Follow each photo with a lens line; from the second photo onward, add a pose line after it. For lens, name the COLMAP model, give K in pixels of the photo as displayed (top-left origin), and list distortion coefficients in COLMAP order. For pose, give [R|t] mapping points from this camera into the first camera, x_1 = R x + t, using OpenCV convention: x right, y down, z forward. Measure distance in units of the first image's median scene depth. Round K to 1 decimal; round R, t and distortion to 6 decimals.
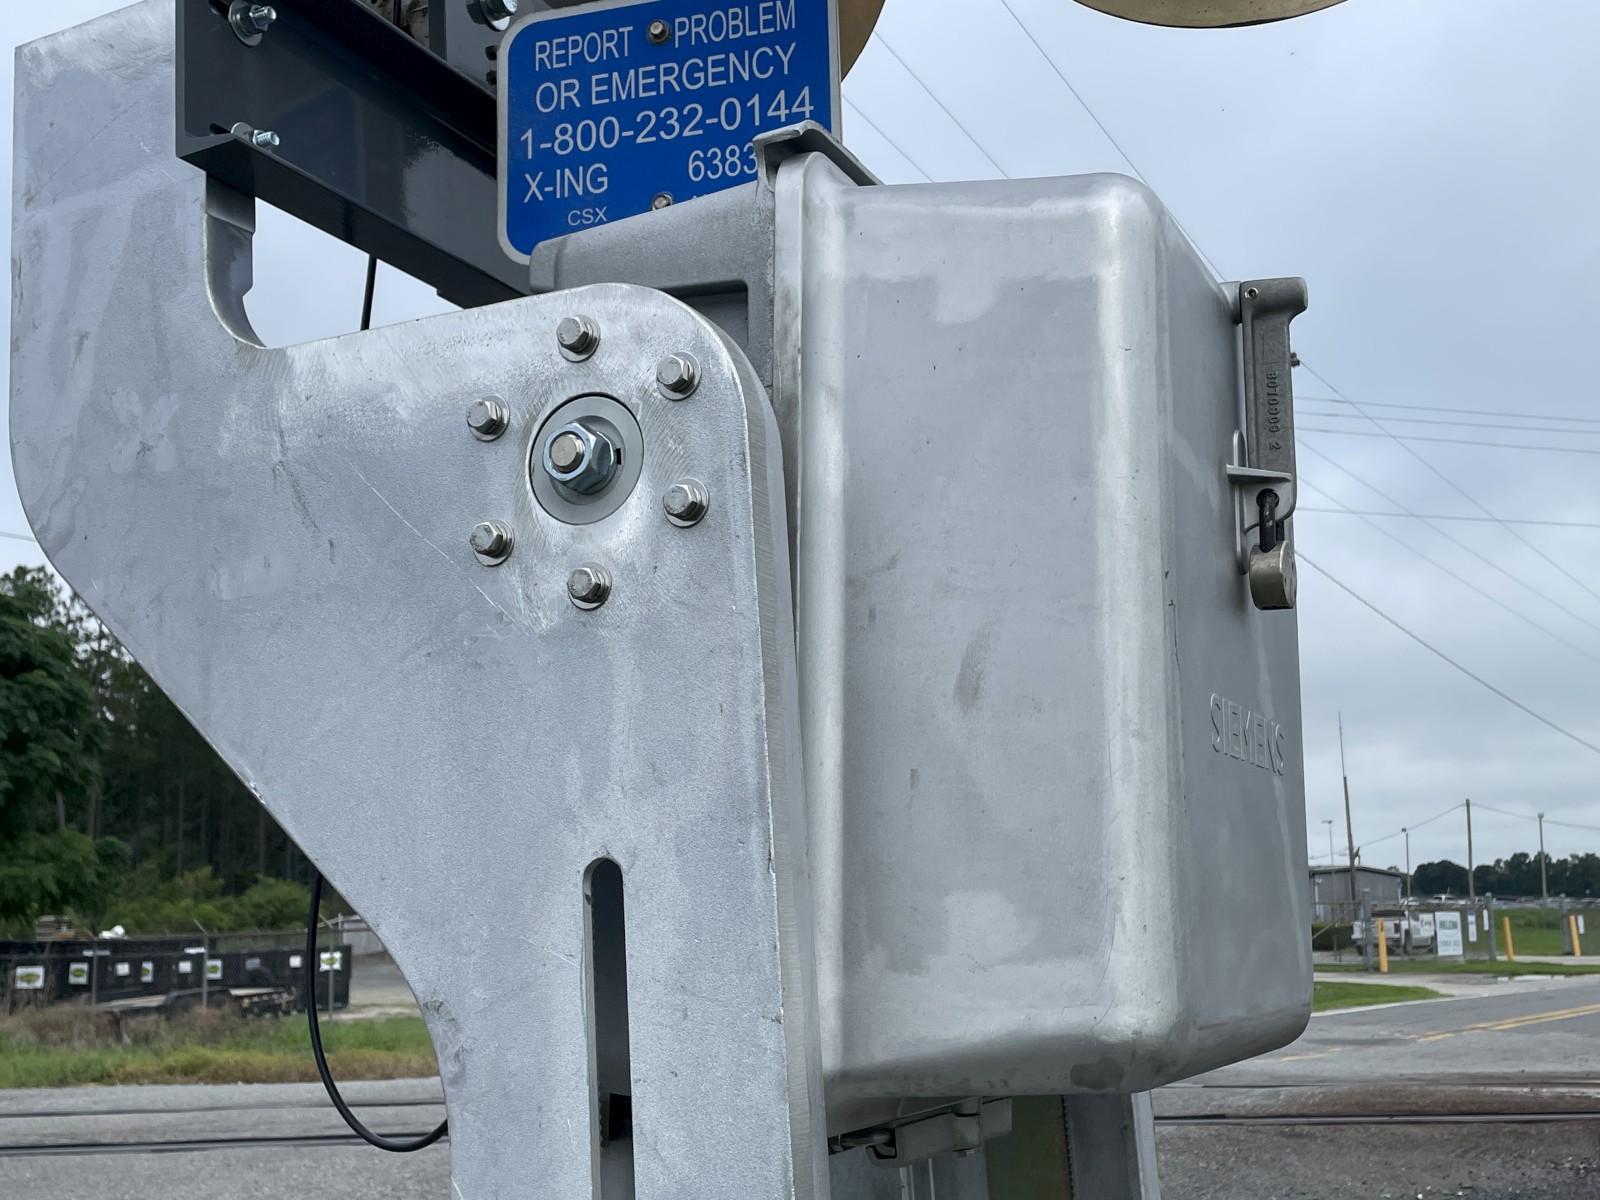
lens RADIAL K [[1793.2, 0, 786.2], [0, 1793.2, 530.7], [0, 0, 1]] dist [0.054809, 0.000000]
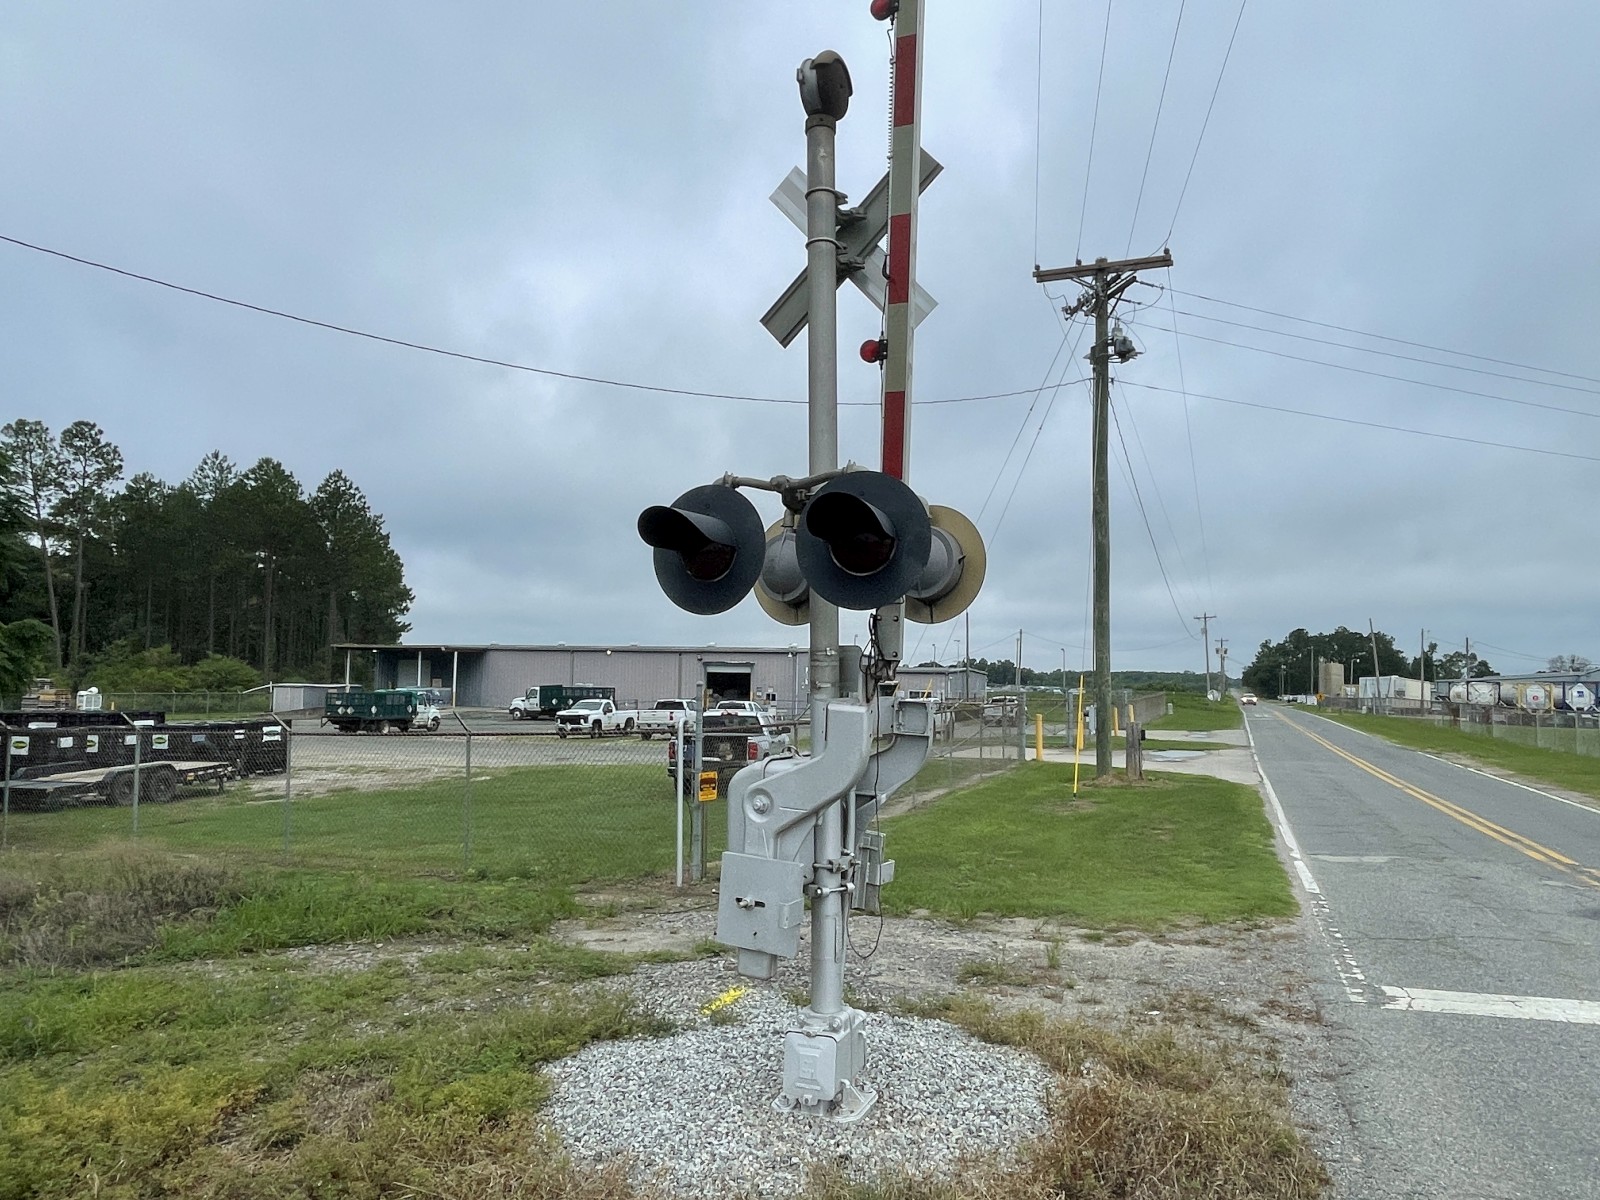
lens RADIAL K [[1063.4, 0, 803.9], [0, 1063.4, 590.4], [0, 0, 1]] dist [-0.006729, -0.005762]
pose [[0.973149, 0.044735, 0.225789, -0.033497], [-0.071619, 0.991089, 0.112312, 0.019792], [-0.218753, -0.125467, 0.967680, 0.119223]]
